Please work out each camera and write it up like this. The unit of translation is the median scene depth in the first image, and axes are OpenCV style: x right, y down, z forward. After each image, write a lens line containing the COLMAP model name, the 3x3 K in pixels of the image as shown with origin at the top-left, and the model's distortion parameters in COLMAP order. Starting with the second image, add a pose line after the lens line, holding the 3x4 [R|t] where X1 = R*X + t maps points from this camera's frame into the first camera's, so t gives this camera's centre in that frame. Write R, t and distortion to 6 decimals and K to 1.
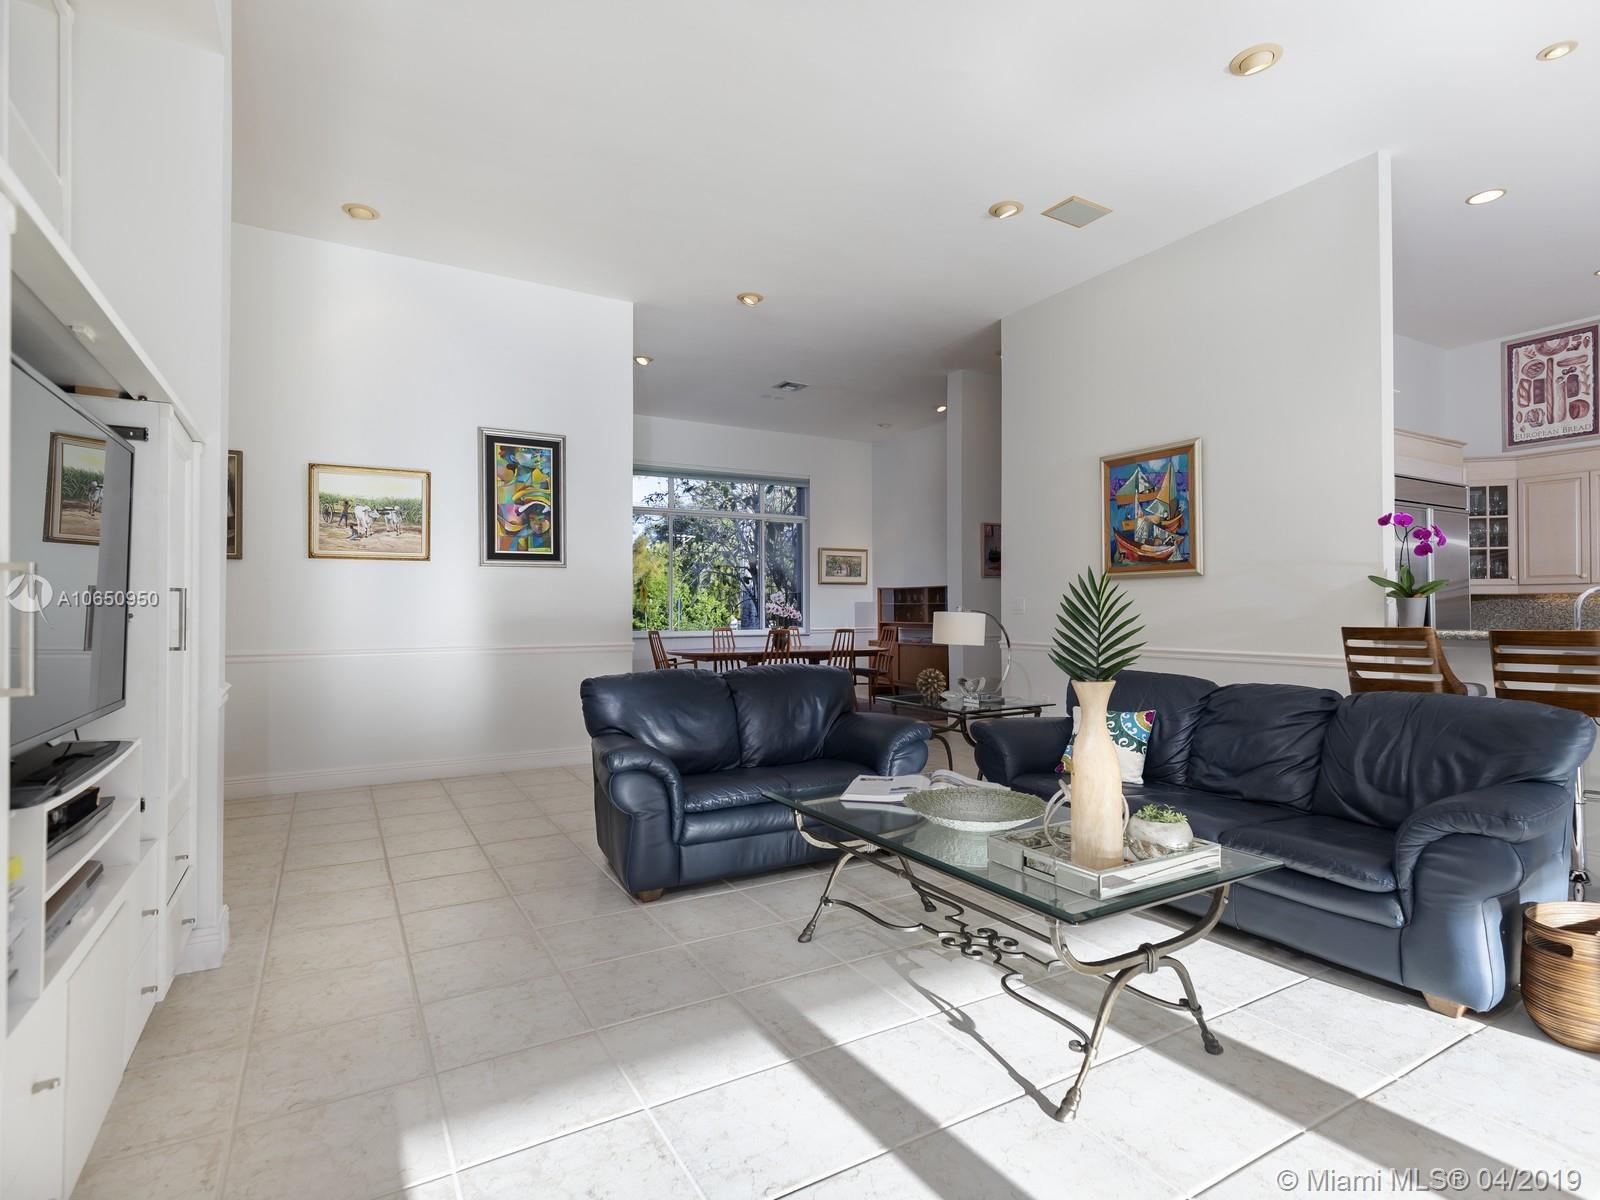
lens RADIAL K [[808.9, 0, 800.0], [0, 808.9, 600.0], [0, 0, 1]] dist [0.001717, 0.000138]
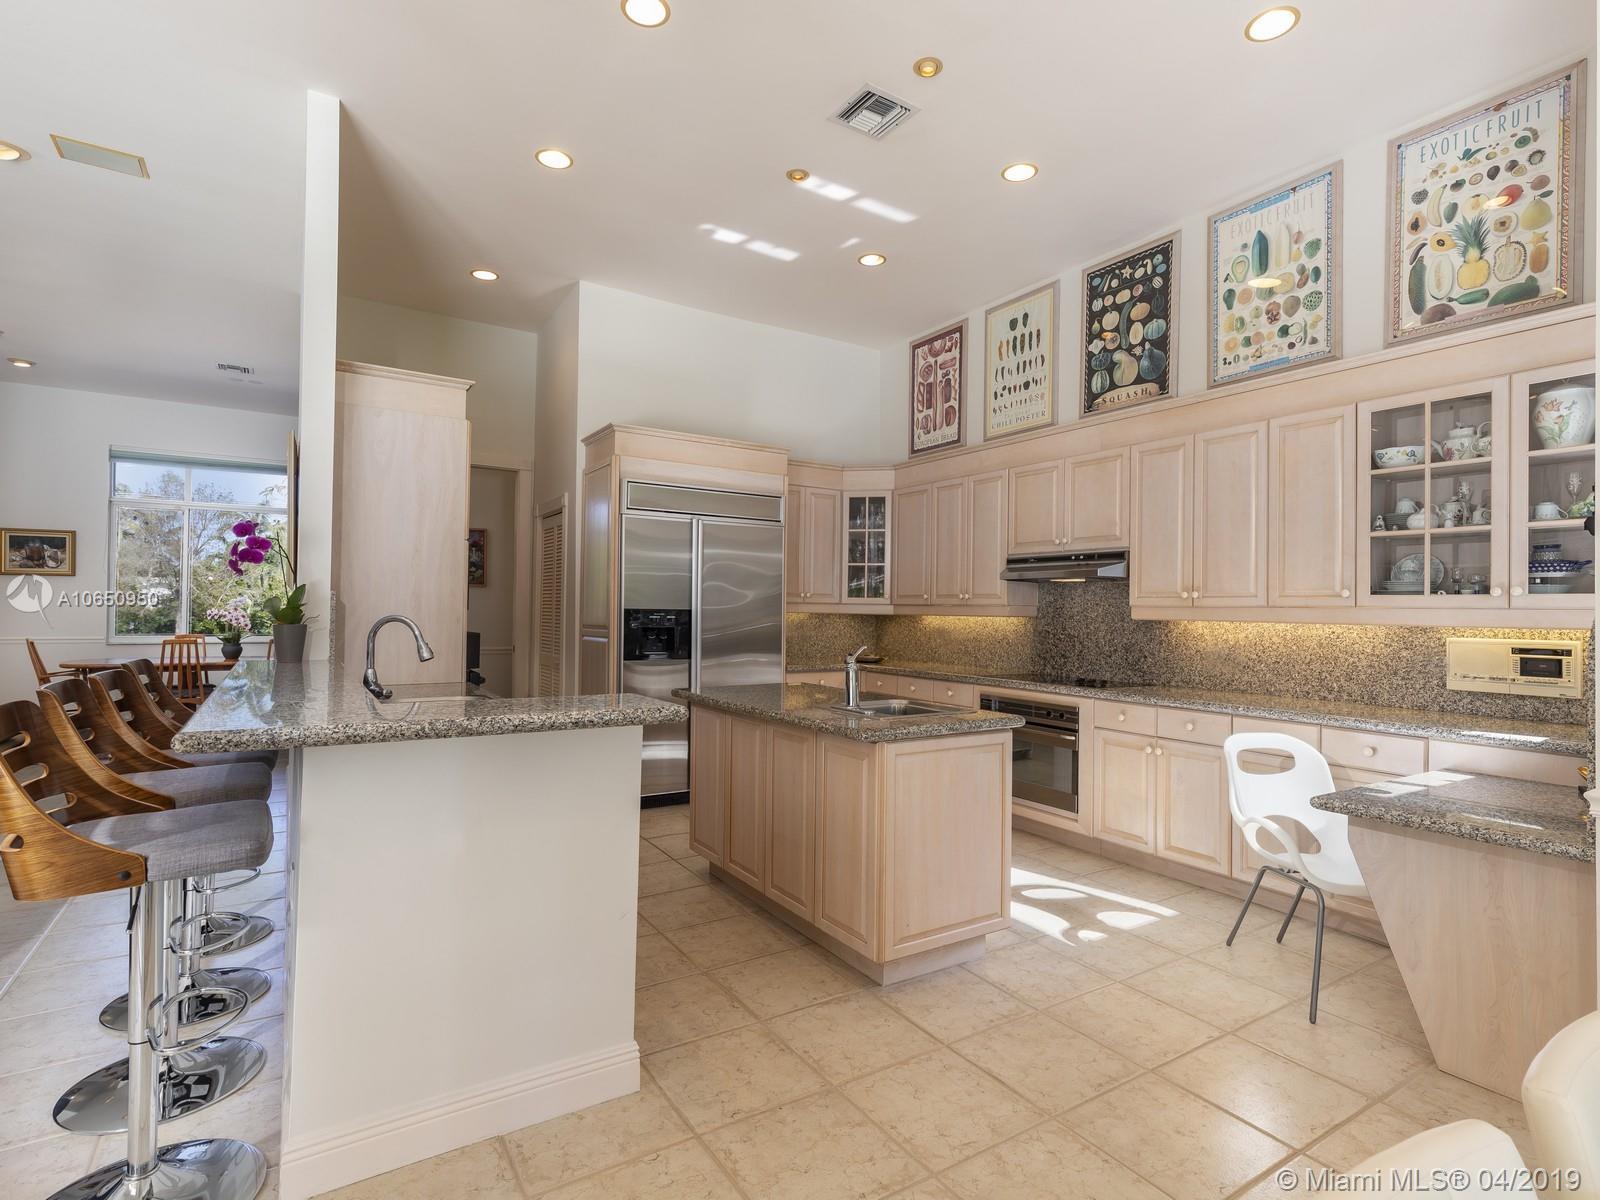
lens RADIAL K [[808.9, 0, 800.0], [0, 808.9, 600.0], [0, 0, 1]] dist [0.001717, 0.000138]
pose [[0.999097, 0.018723, 0.038136, 0.734613], [-0.018745, 0.999824, 0.000241, -0.022152], [-0.038125, -0.000956, 0.999273, 0.082739]]
